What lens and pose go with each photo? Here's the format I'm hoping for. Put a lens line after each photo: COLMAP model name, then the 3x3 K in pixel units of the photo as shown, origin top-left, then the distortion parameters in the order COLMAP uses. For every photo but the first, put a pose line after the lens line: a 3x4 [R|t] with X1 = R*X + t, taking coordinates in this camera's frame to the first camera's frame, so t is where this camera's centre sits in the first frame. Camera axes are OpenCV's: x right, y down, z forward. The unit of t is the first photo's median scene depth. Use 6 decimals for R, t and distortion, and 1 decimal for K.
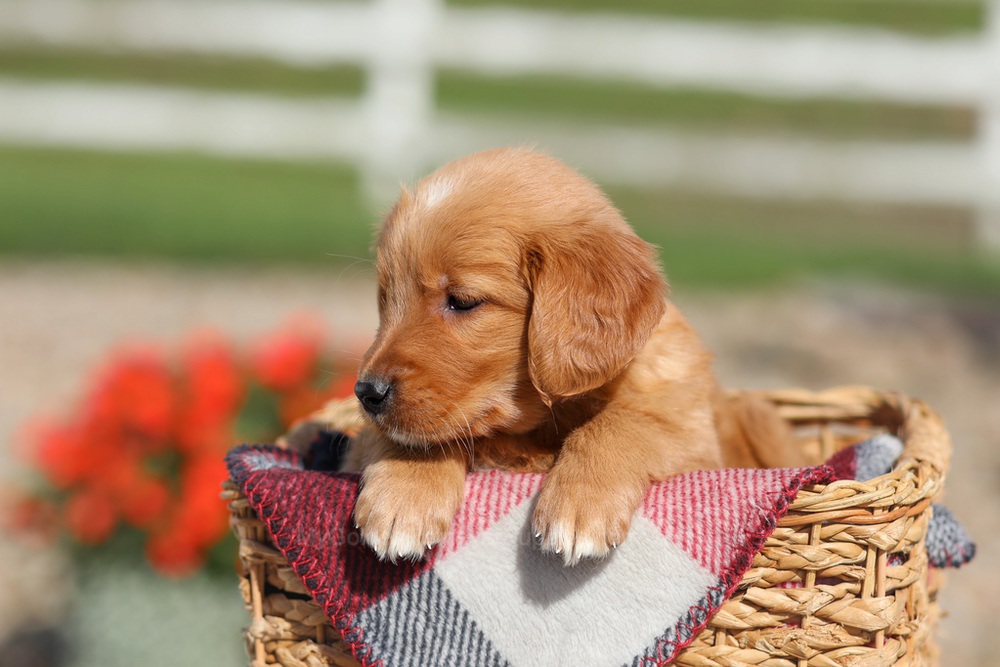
lens RADIAL K [[2922.3, 0, 501.3], [0, 2922.3, 332.9], [0, 0, 1]] dist [-0.027518, -0.198953]
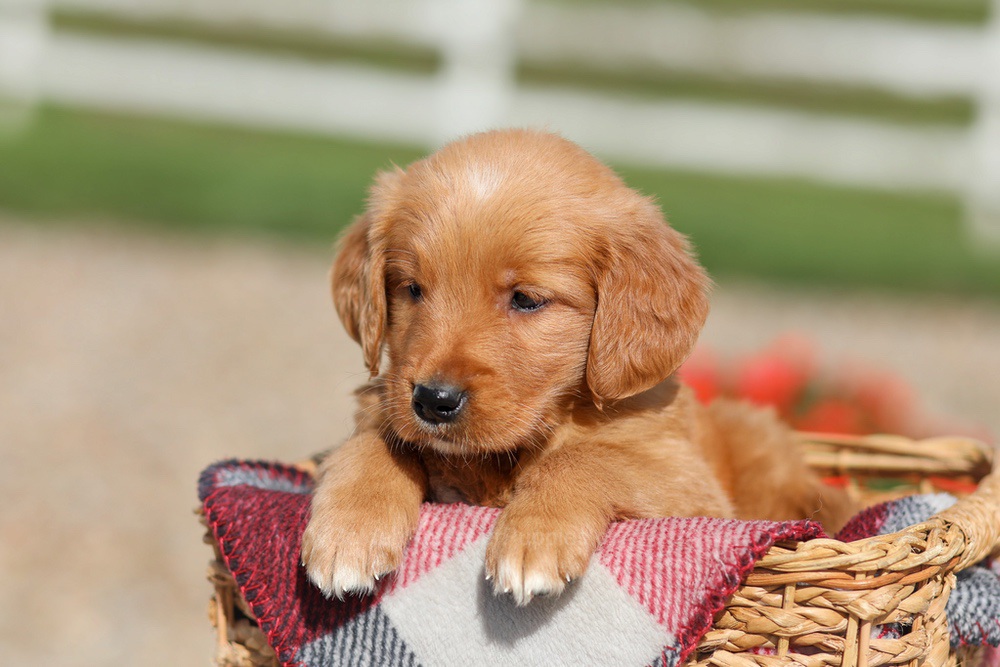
lens RADIAL K [[2906.0, 0, 479.5], [0, 2906.0, 261.7], [0, 0, 1]] dist [0.043502, -0.815259]
pose [[0.973780, 0.045731, -0.222848, 0.208379], [-0.053082, 0.998222, -0.027104, -0.004572], [0.221212, 0.038223, 0.974476, 0.102824]]
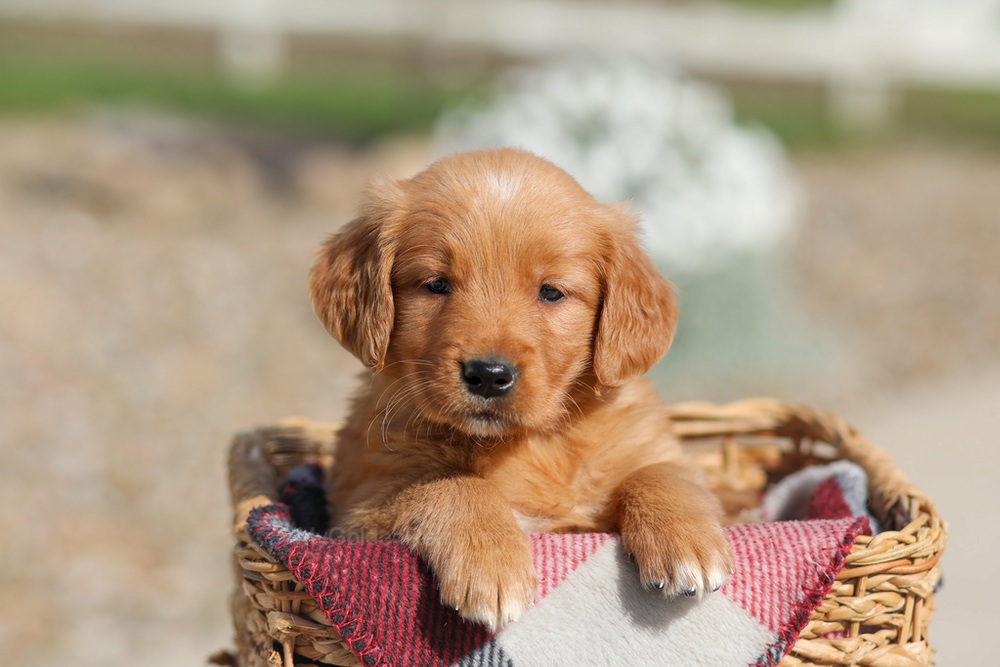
lens RADIAL K [[2900.8, 0, 466.7], [0, 2900.8, 333.0], [0, 0, 1]] dist [-0.106758, 0.846355]
pose [[0.965146, -0.028192, 0.260189, -0.282754], [0.010913, 0.997652, 0.067614, -0.087738], [-0.261484, -0.062418, 0.963187, 0.071953]]
